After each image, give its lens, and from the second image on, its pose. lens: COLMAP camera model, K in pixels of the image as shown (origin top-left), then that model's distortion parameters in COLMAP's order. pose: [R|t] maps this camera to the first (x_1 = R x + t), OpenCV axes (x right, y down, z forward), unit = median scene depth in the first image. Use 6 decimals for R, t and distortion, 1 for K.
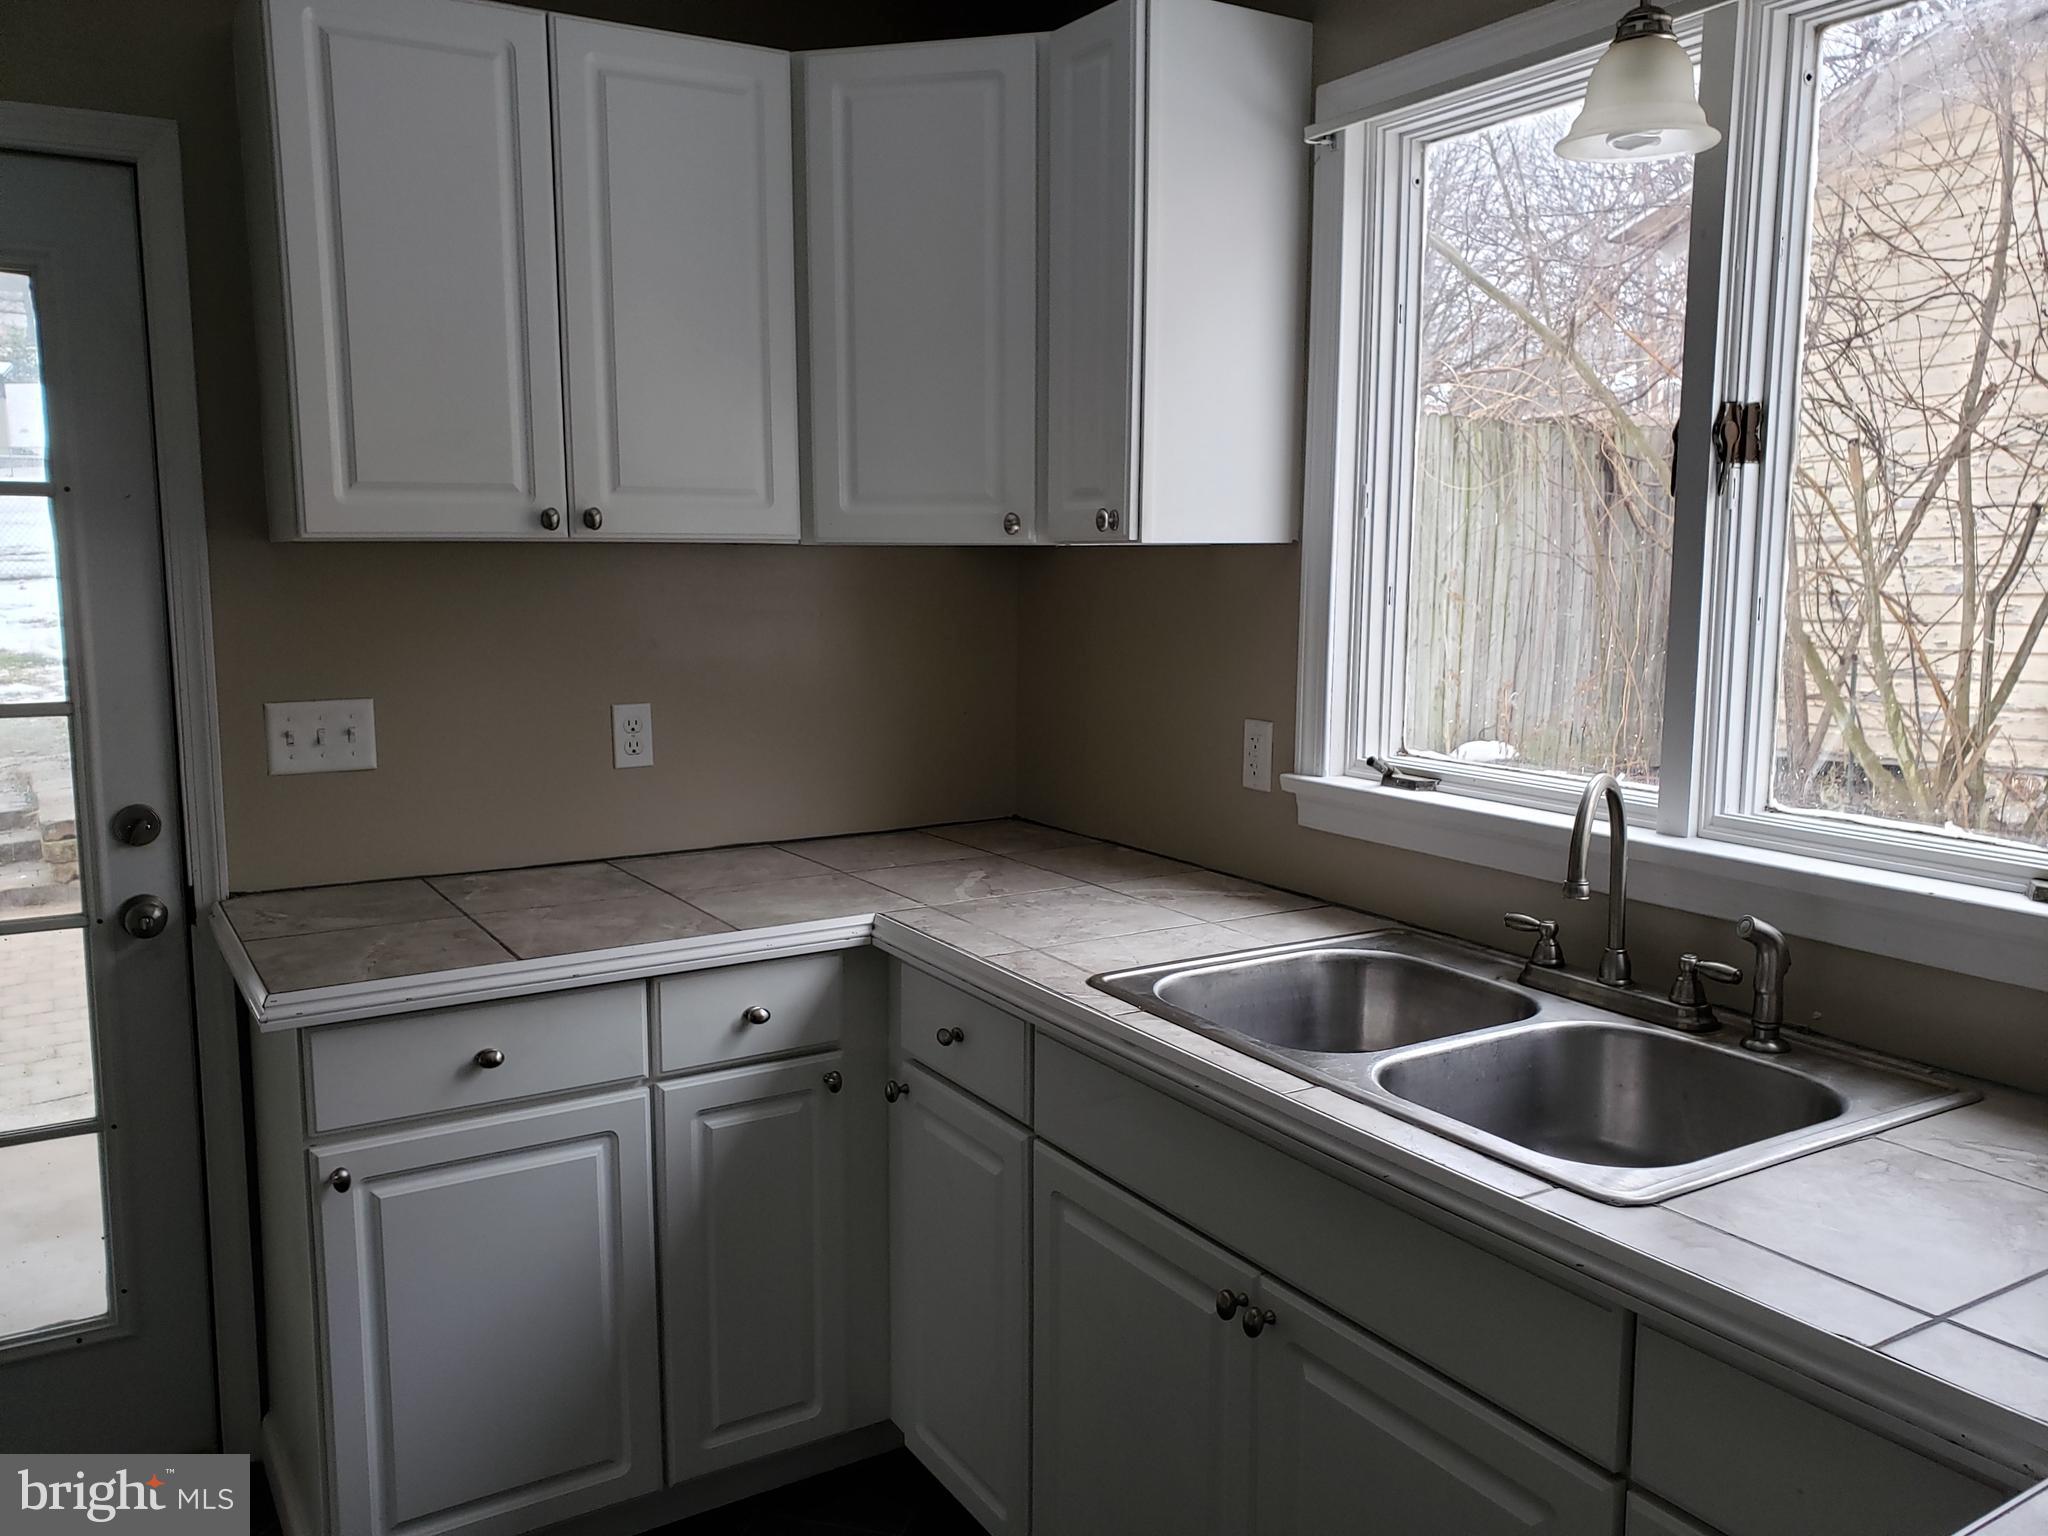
lens RADIAL K [[1619.8, 0, 1015.8], [0, 1619.8, 748.8], [0, 0, 1]] dist [0.041163, -0.036185]
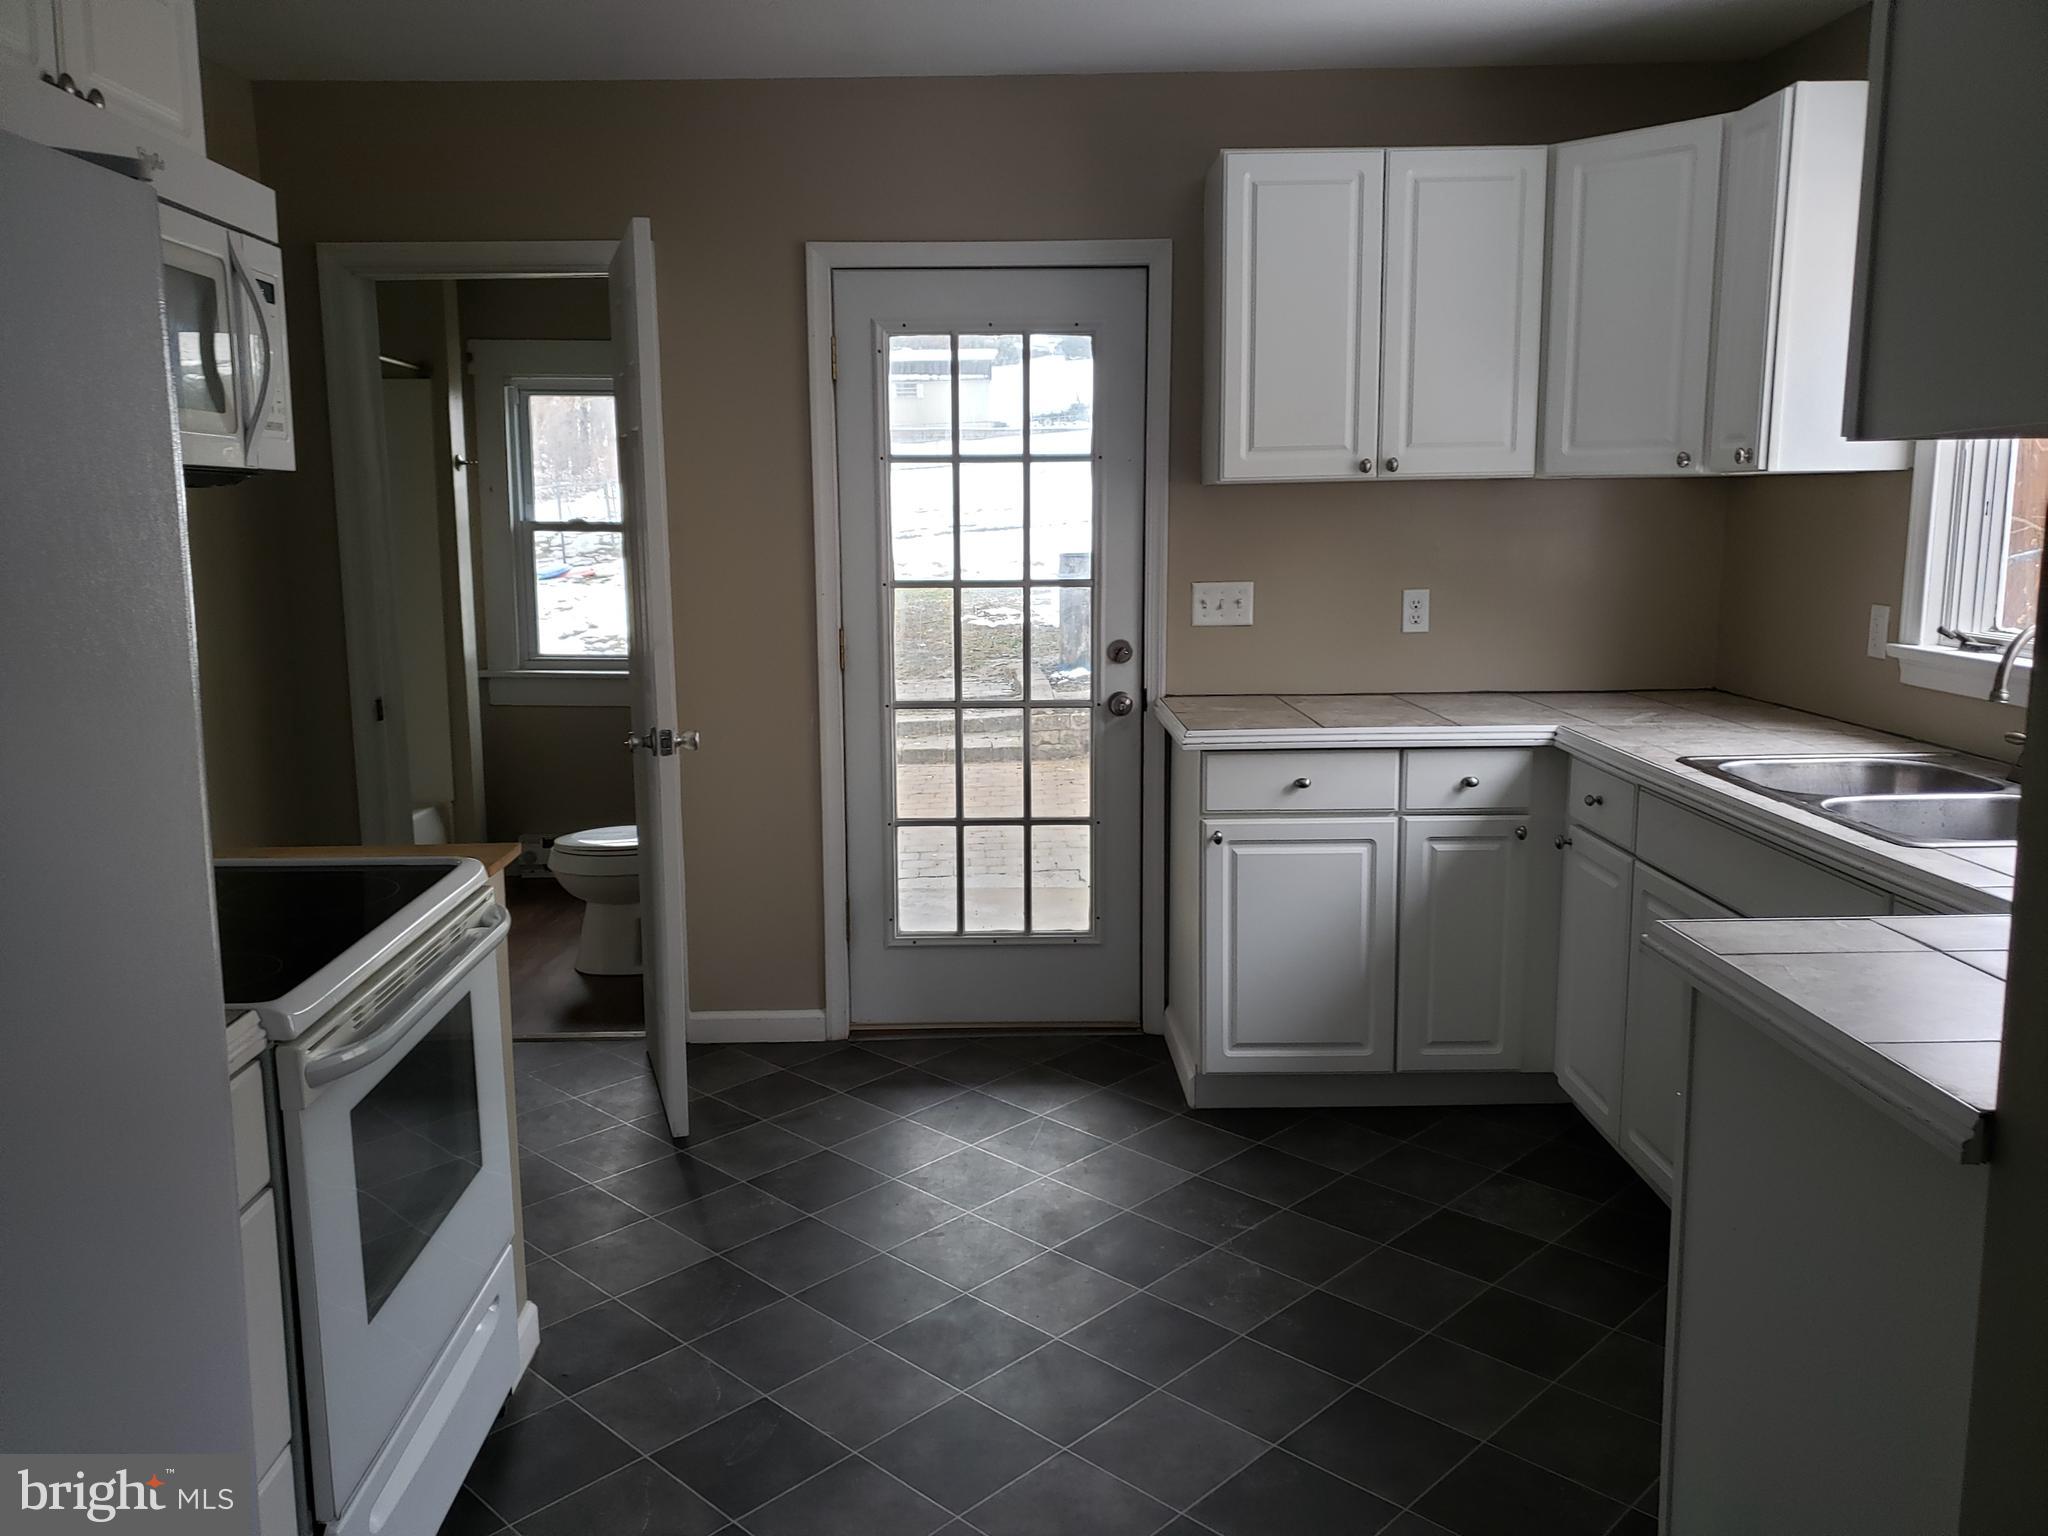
lens RADIAL K [[1619.8, 0, 945.7], [0, 1619.8, 760.5], [0, 0, 1]] dist [0.041163, -0.036185]
pose [[0.841861, 0.075350, -0.534409, 0.244475], [-0.056396, 0.997067, 0.051742, 0.088733], [0.536740, -0.013421, 0.843641, -0.577738]]
